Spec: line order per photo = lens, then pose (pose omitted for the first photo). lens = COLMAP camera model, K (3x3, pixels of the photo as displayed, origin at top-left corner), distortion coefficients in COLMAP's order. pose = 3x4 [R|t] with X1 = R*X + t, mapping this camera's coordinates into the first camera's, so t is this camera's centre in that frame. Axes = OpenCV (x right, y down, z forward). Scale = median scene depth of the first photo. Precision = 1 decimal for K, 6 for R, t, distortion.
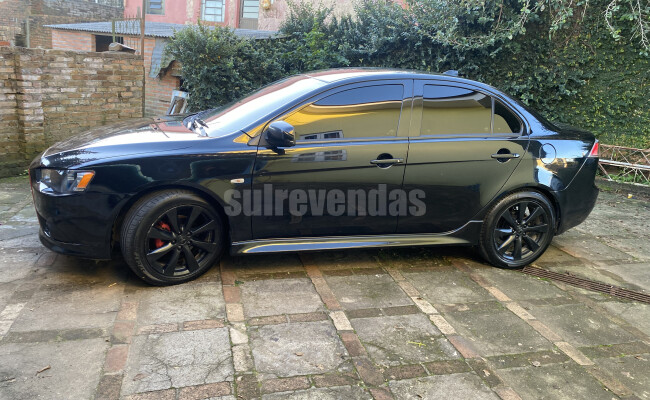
lens RADIAL K [[494.8, 0, 328.0], [0, 494.8, 199.2], [0, 0, 1]] dist [0.006182, 0.002951]
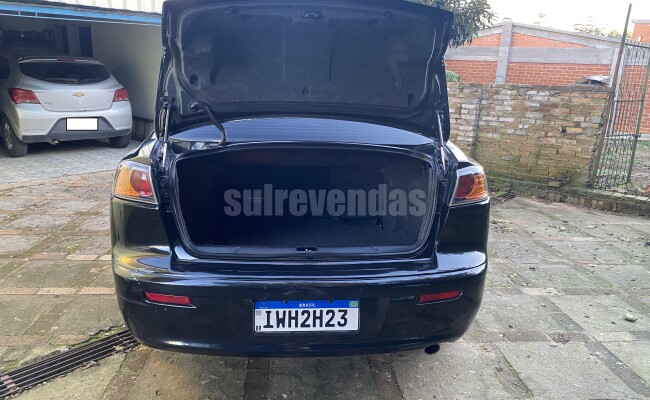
lens RADIAL K [[494.6, 0, 326.4], [0, 494.6, 198.5], [0, 0, 1]] dist [0.006548, 0.001210]
pose [[-0.188150, 0.148856, -0.970794, 1.002419], [-0.305703, 0.930469, 0.201921, -0.247594], [0.933351, 0.334767, -0.129562, 1.303679]]
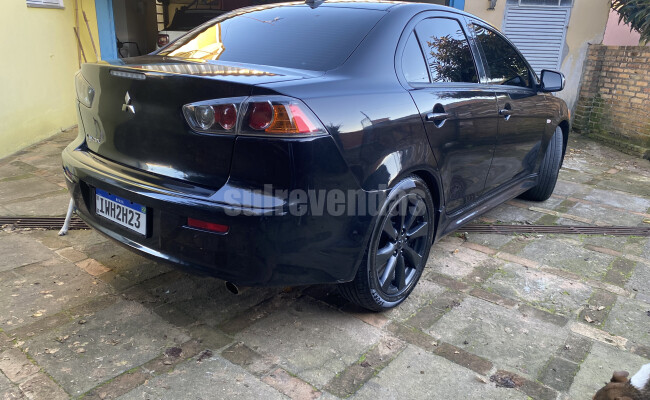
lens RADIAL K [[489.0, 0, 325.3], [0, 489.0, 215.1], [0, 0, 1]] dist [0.009827, 0.002838]
pose [[-0.796646, 0.085799, -0.598326, 0.727833], [-0.265169, 0.839928, 0.473504, -0.339274], [0.543177, 0.535873, -0.646374, 1.693587]]
